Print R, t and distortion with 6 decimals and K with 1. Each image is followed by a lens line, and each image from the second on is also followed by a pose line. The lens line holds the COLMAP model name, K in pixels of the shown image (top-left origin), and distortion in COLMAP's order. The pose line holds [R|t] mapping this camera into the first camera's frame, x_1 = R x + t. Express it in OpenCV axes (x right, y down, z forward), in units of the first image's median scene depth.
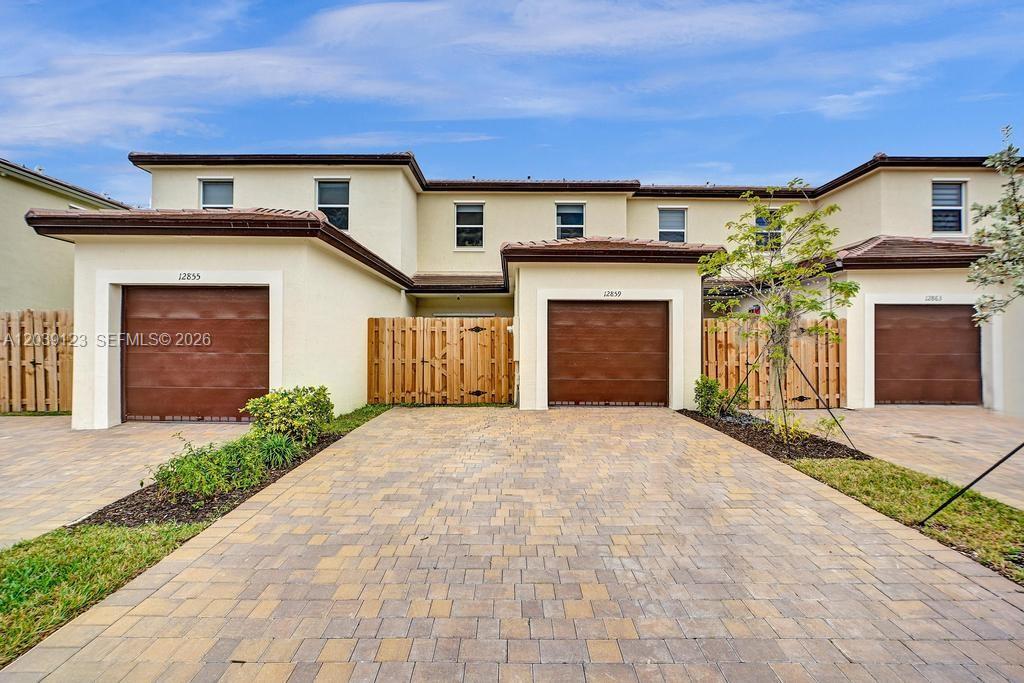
lens RADIAL K [[455.1, 0, 508.5], [0, 455.1, 343.6], [0, 0, 1]] dist [-0.013966, 0.007323]
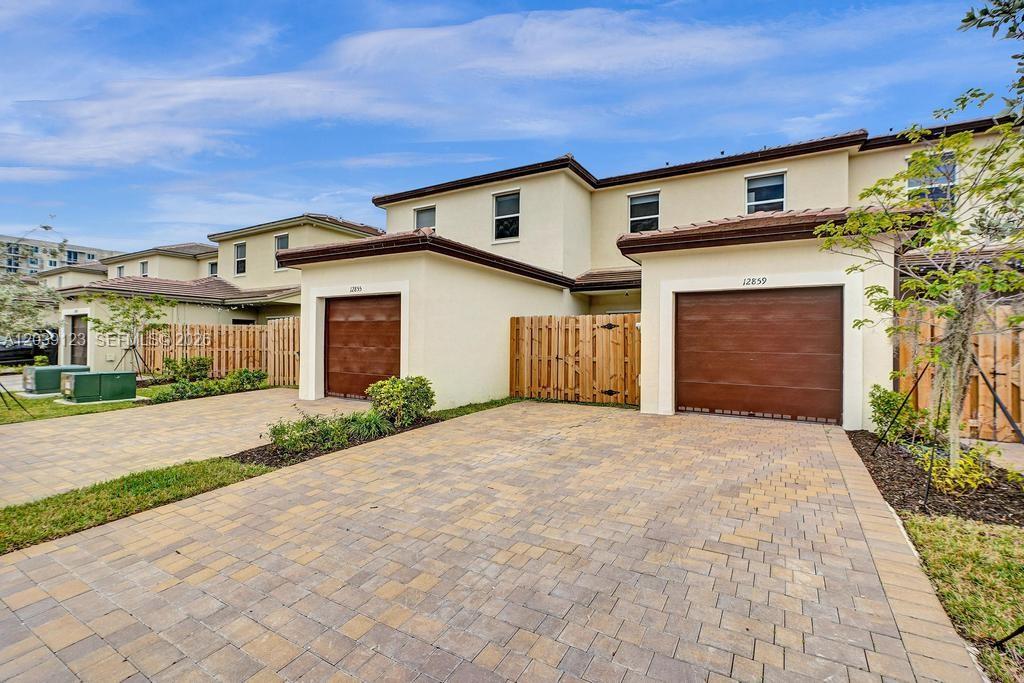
lens RADIAL K [[455.1, 0, 508.5], [0, 455.1, 343.6], [0, 0, 1]] dist [-0.013966, 0.007323]
pose [[0.861812, 0.006571, -0.507186, 0.253701], [-0.004187, 0.999974, 0.005842, 0.000342], [0.507211, -0.002911, 0.861817, 0.062697]]
